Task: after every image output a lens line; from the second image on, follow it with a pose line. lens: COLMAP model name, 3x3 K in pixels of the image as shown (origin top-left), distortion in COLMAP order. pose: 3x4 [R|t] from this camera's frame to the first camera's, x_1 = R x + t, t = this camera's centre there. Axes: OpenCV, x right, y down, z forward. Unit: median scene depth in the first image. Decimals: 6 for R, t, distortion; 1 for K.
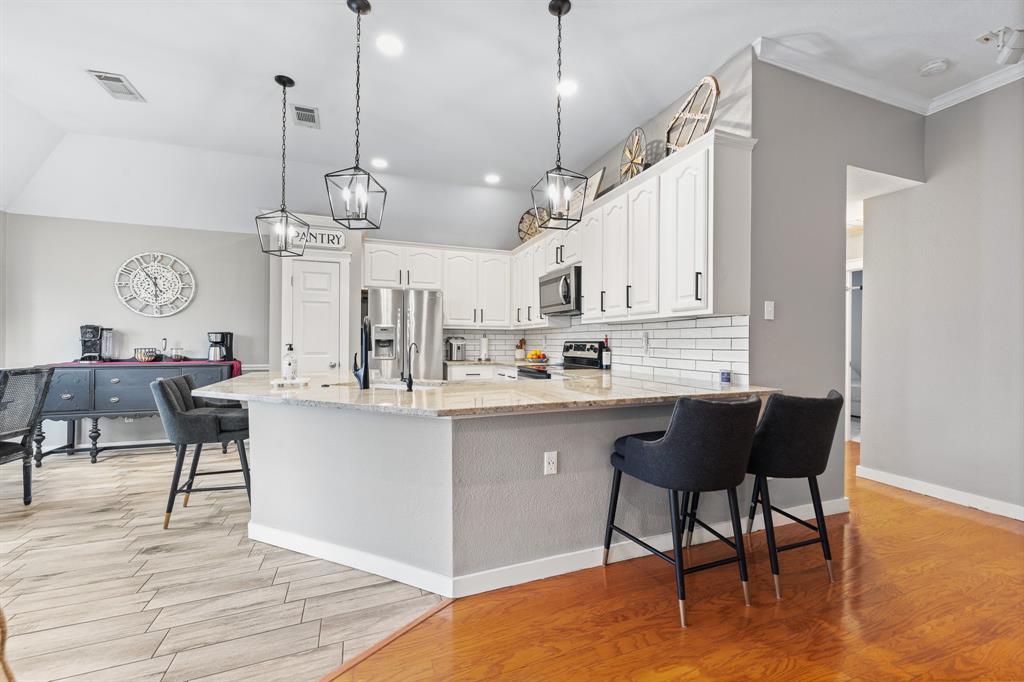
lens RADIAL K [[413.1, 0, 515.7], [0, 413.1, 338.8], [0, 0, 1]] dist [-0.000037, -0.000065]
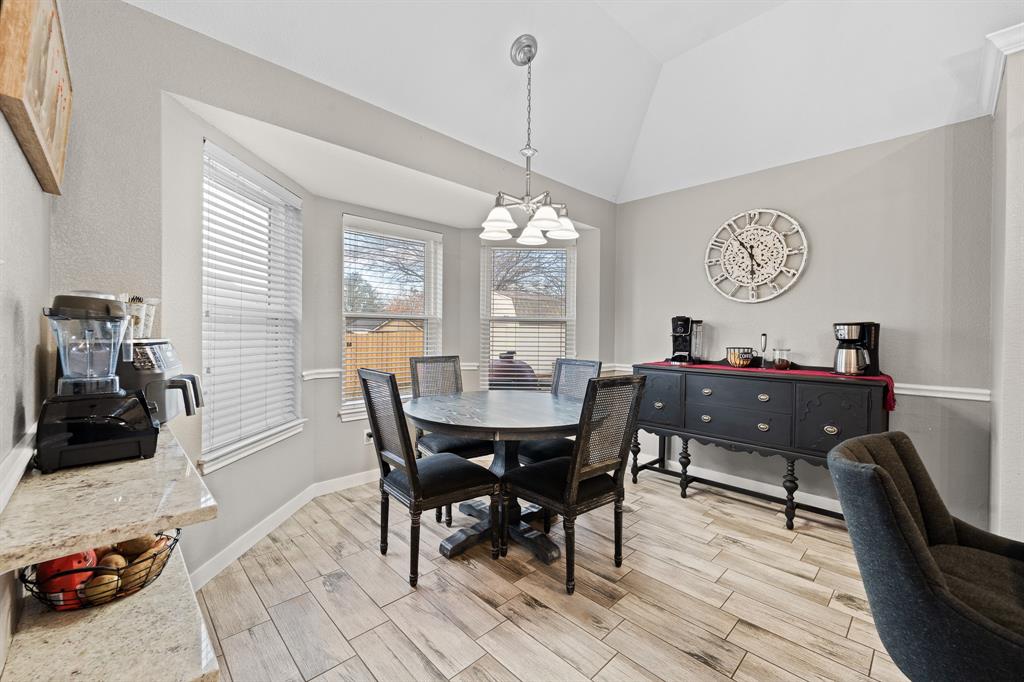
lens RADIAL K [[413.1, 0, 515.7], [0, 413.1, 338.8], [0, 0, 1]] dist [-0.000037, -0.000065]
pose [[0.396854, 0.013511, -0.917782, -0.400996], [-0.004319, 0.999908, 0.012852, 0.000534], [0.917872, -0.001137, 0.396876, 0.369546]]
